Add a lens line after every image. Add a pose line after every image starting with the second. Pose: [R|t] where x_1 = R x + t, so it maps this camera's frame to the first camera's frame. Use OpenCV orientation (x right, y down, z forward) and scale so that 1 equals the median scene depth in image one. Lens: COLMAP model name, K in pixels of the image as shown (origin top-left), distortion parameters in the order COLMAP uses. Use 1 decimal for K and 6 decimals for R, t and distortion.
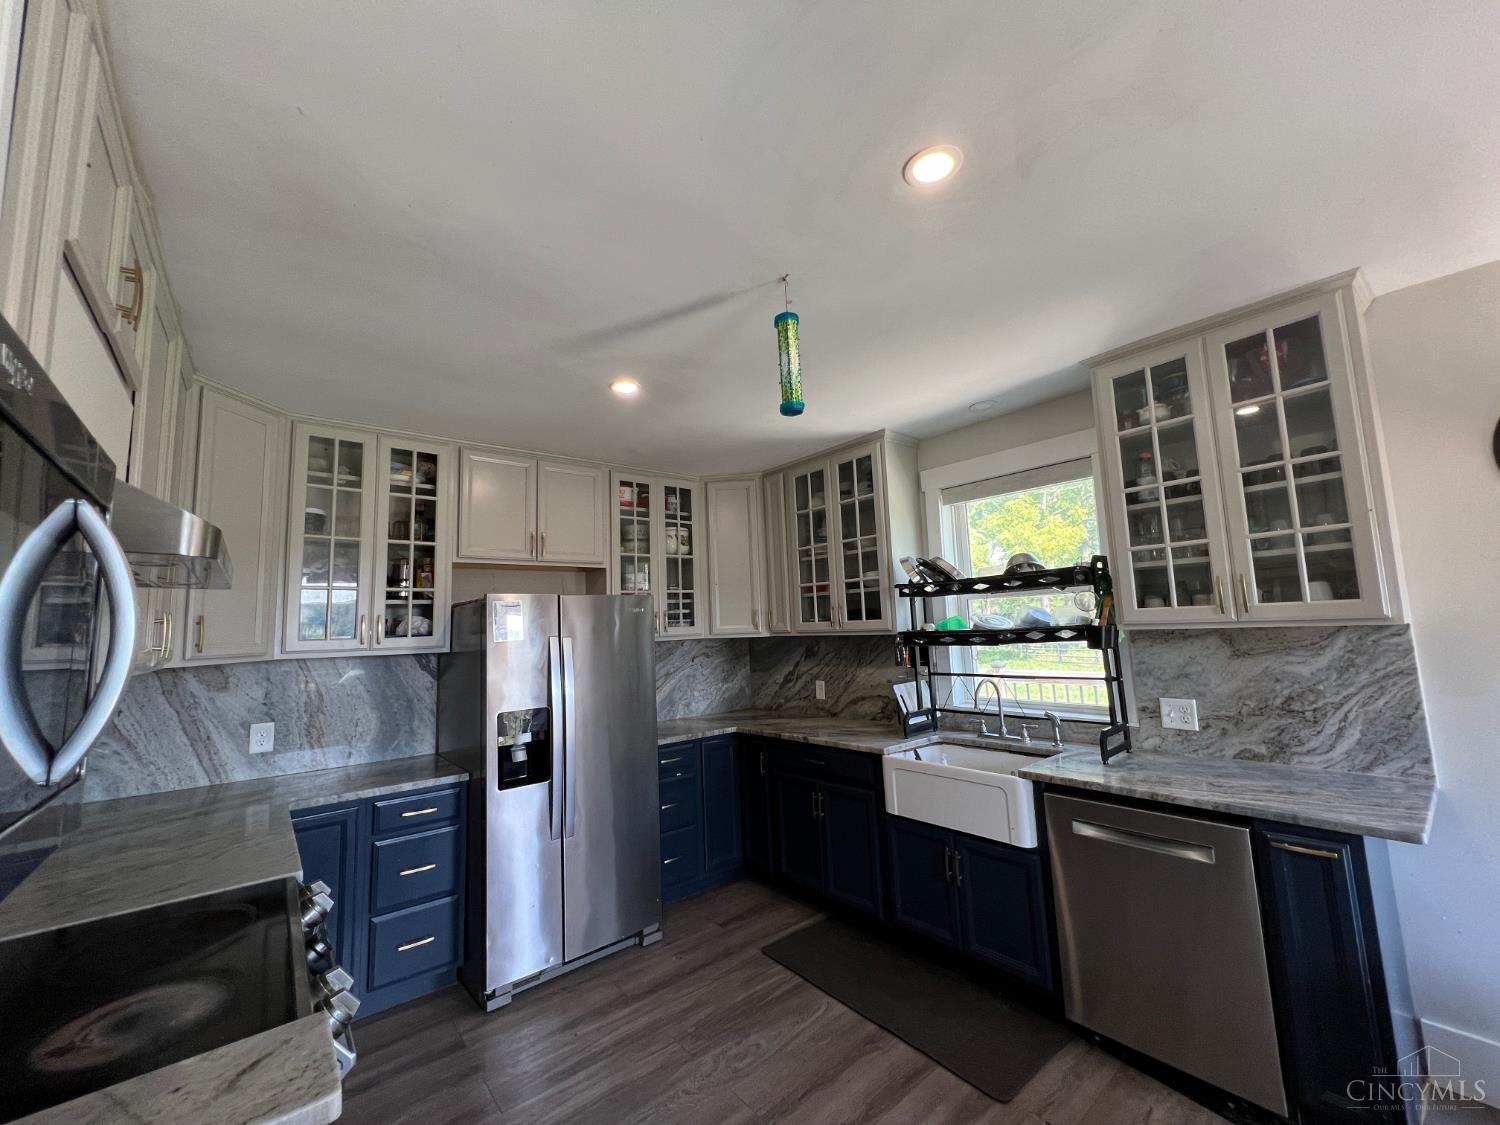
lens RADIAL K [[599.7, 0, 742.0], [0, 599.7, 562.7], [0, 0, 1]] dist [-0.001229, 0.000413]
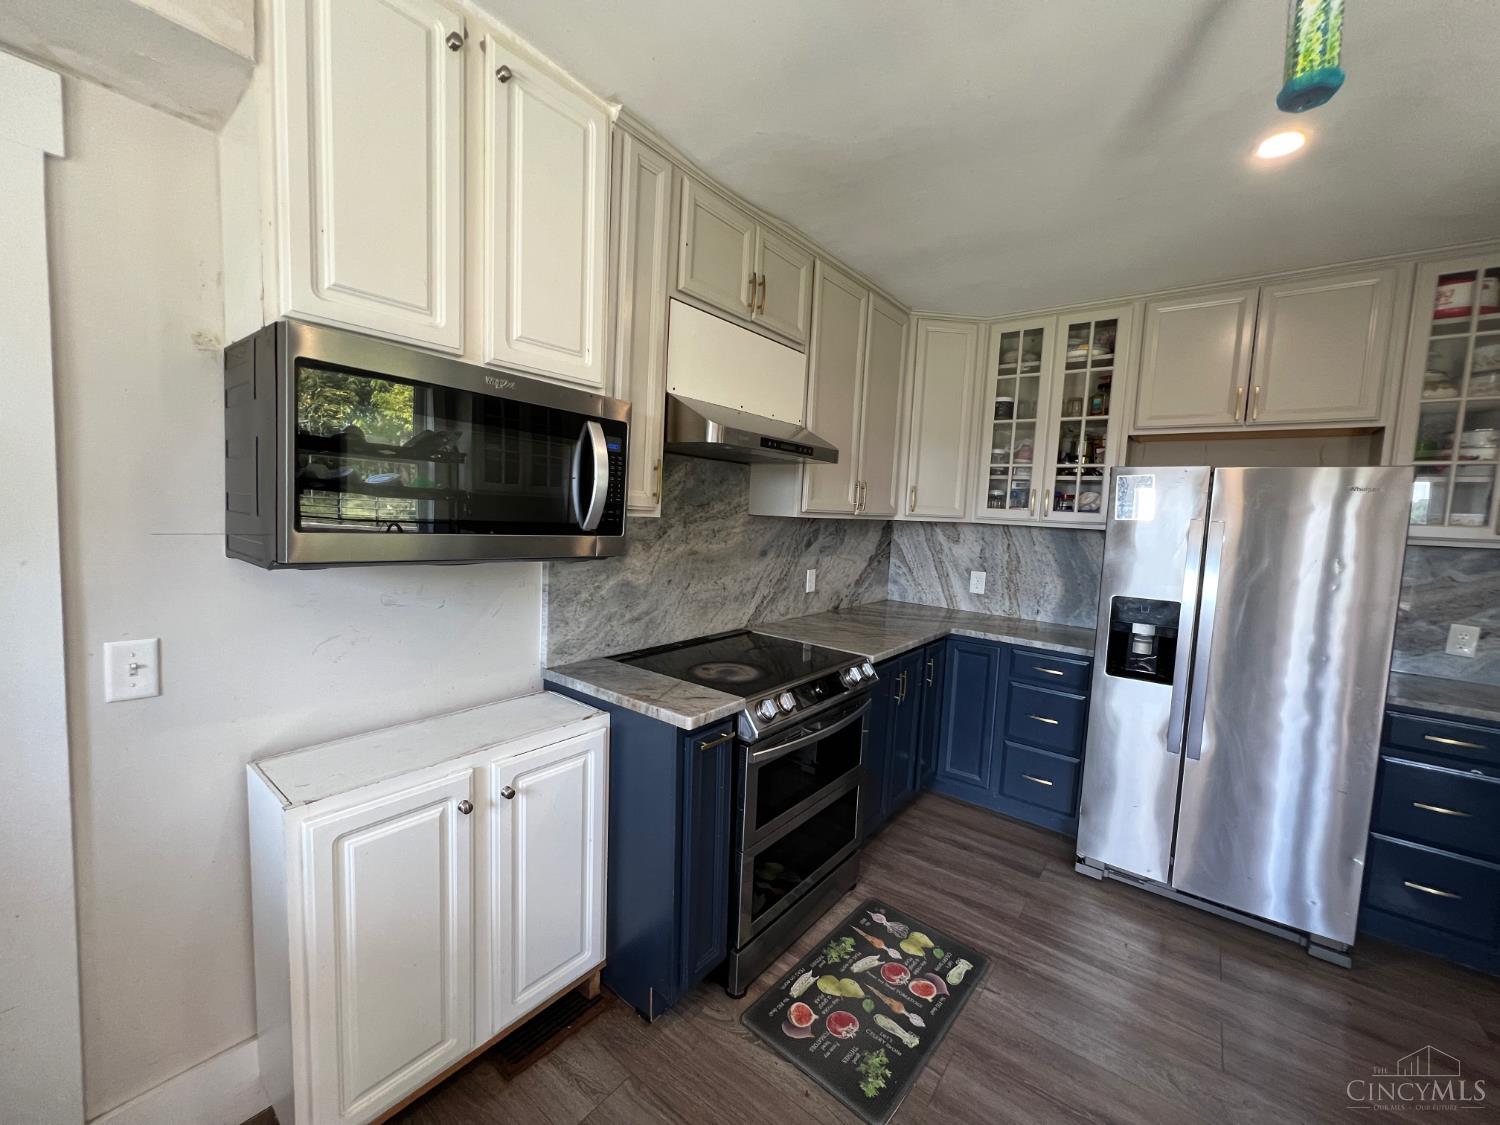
lens RADIAL K [[599.7, 0, 742.3], [0, 599.7, 559.2], [0, 0, 1]] dist [-0.001229, 0.000413]
pose [[0.219864, 0.128083, -0.967086, 0.344390], [0.052081, 0.988388, 0.142745, 0.028408], [0.974139, -0.081751, 0.210640, 0.227905]]
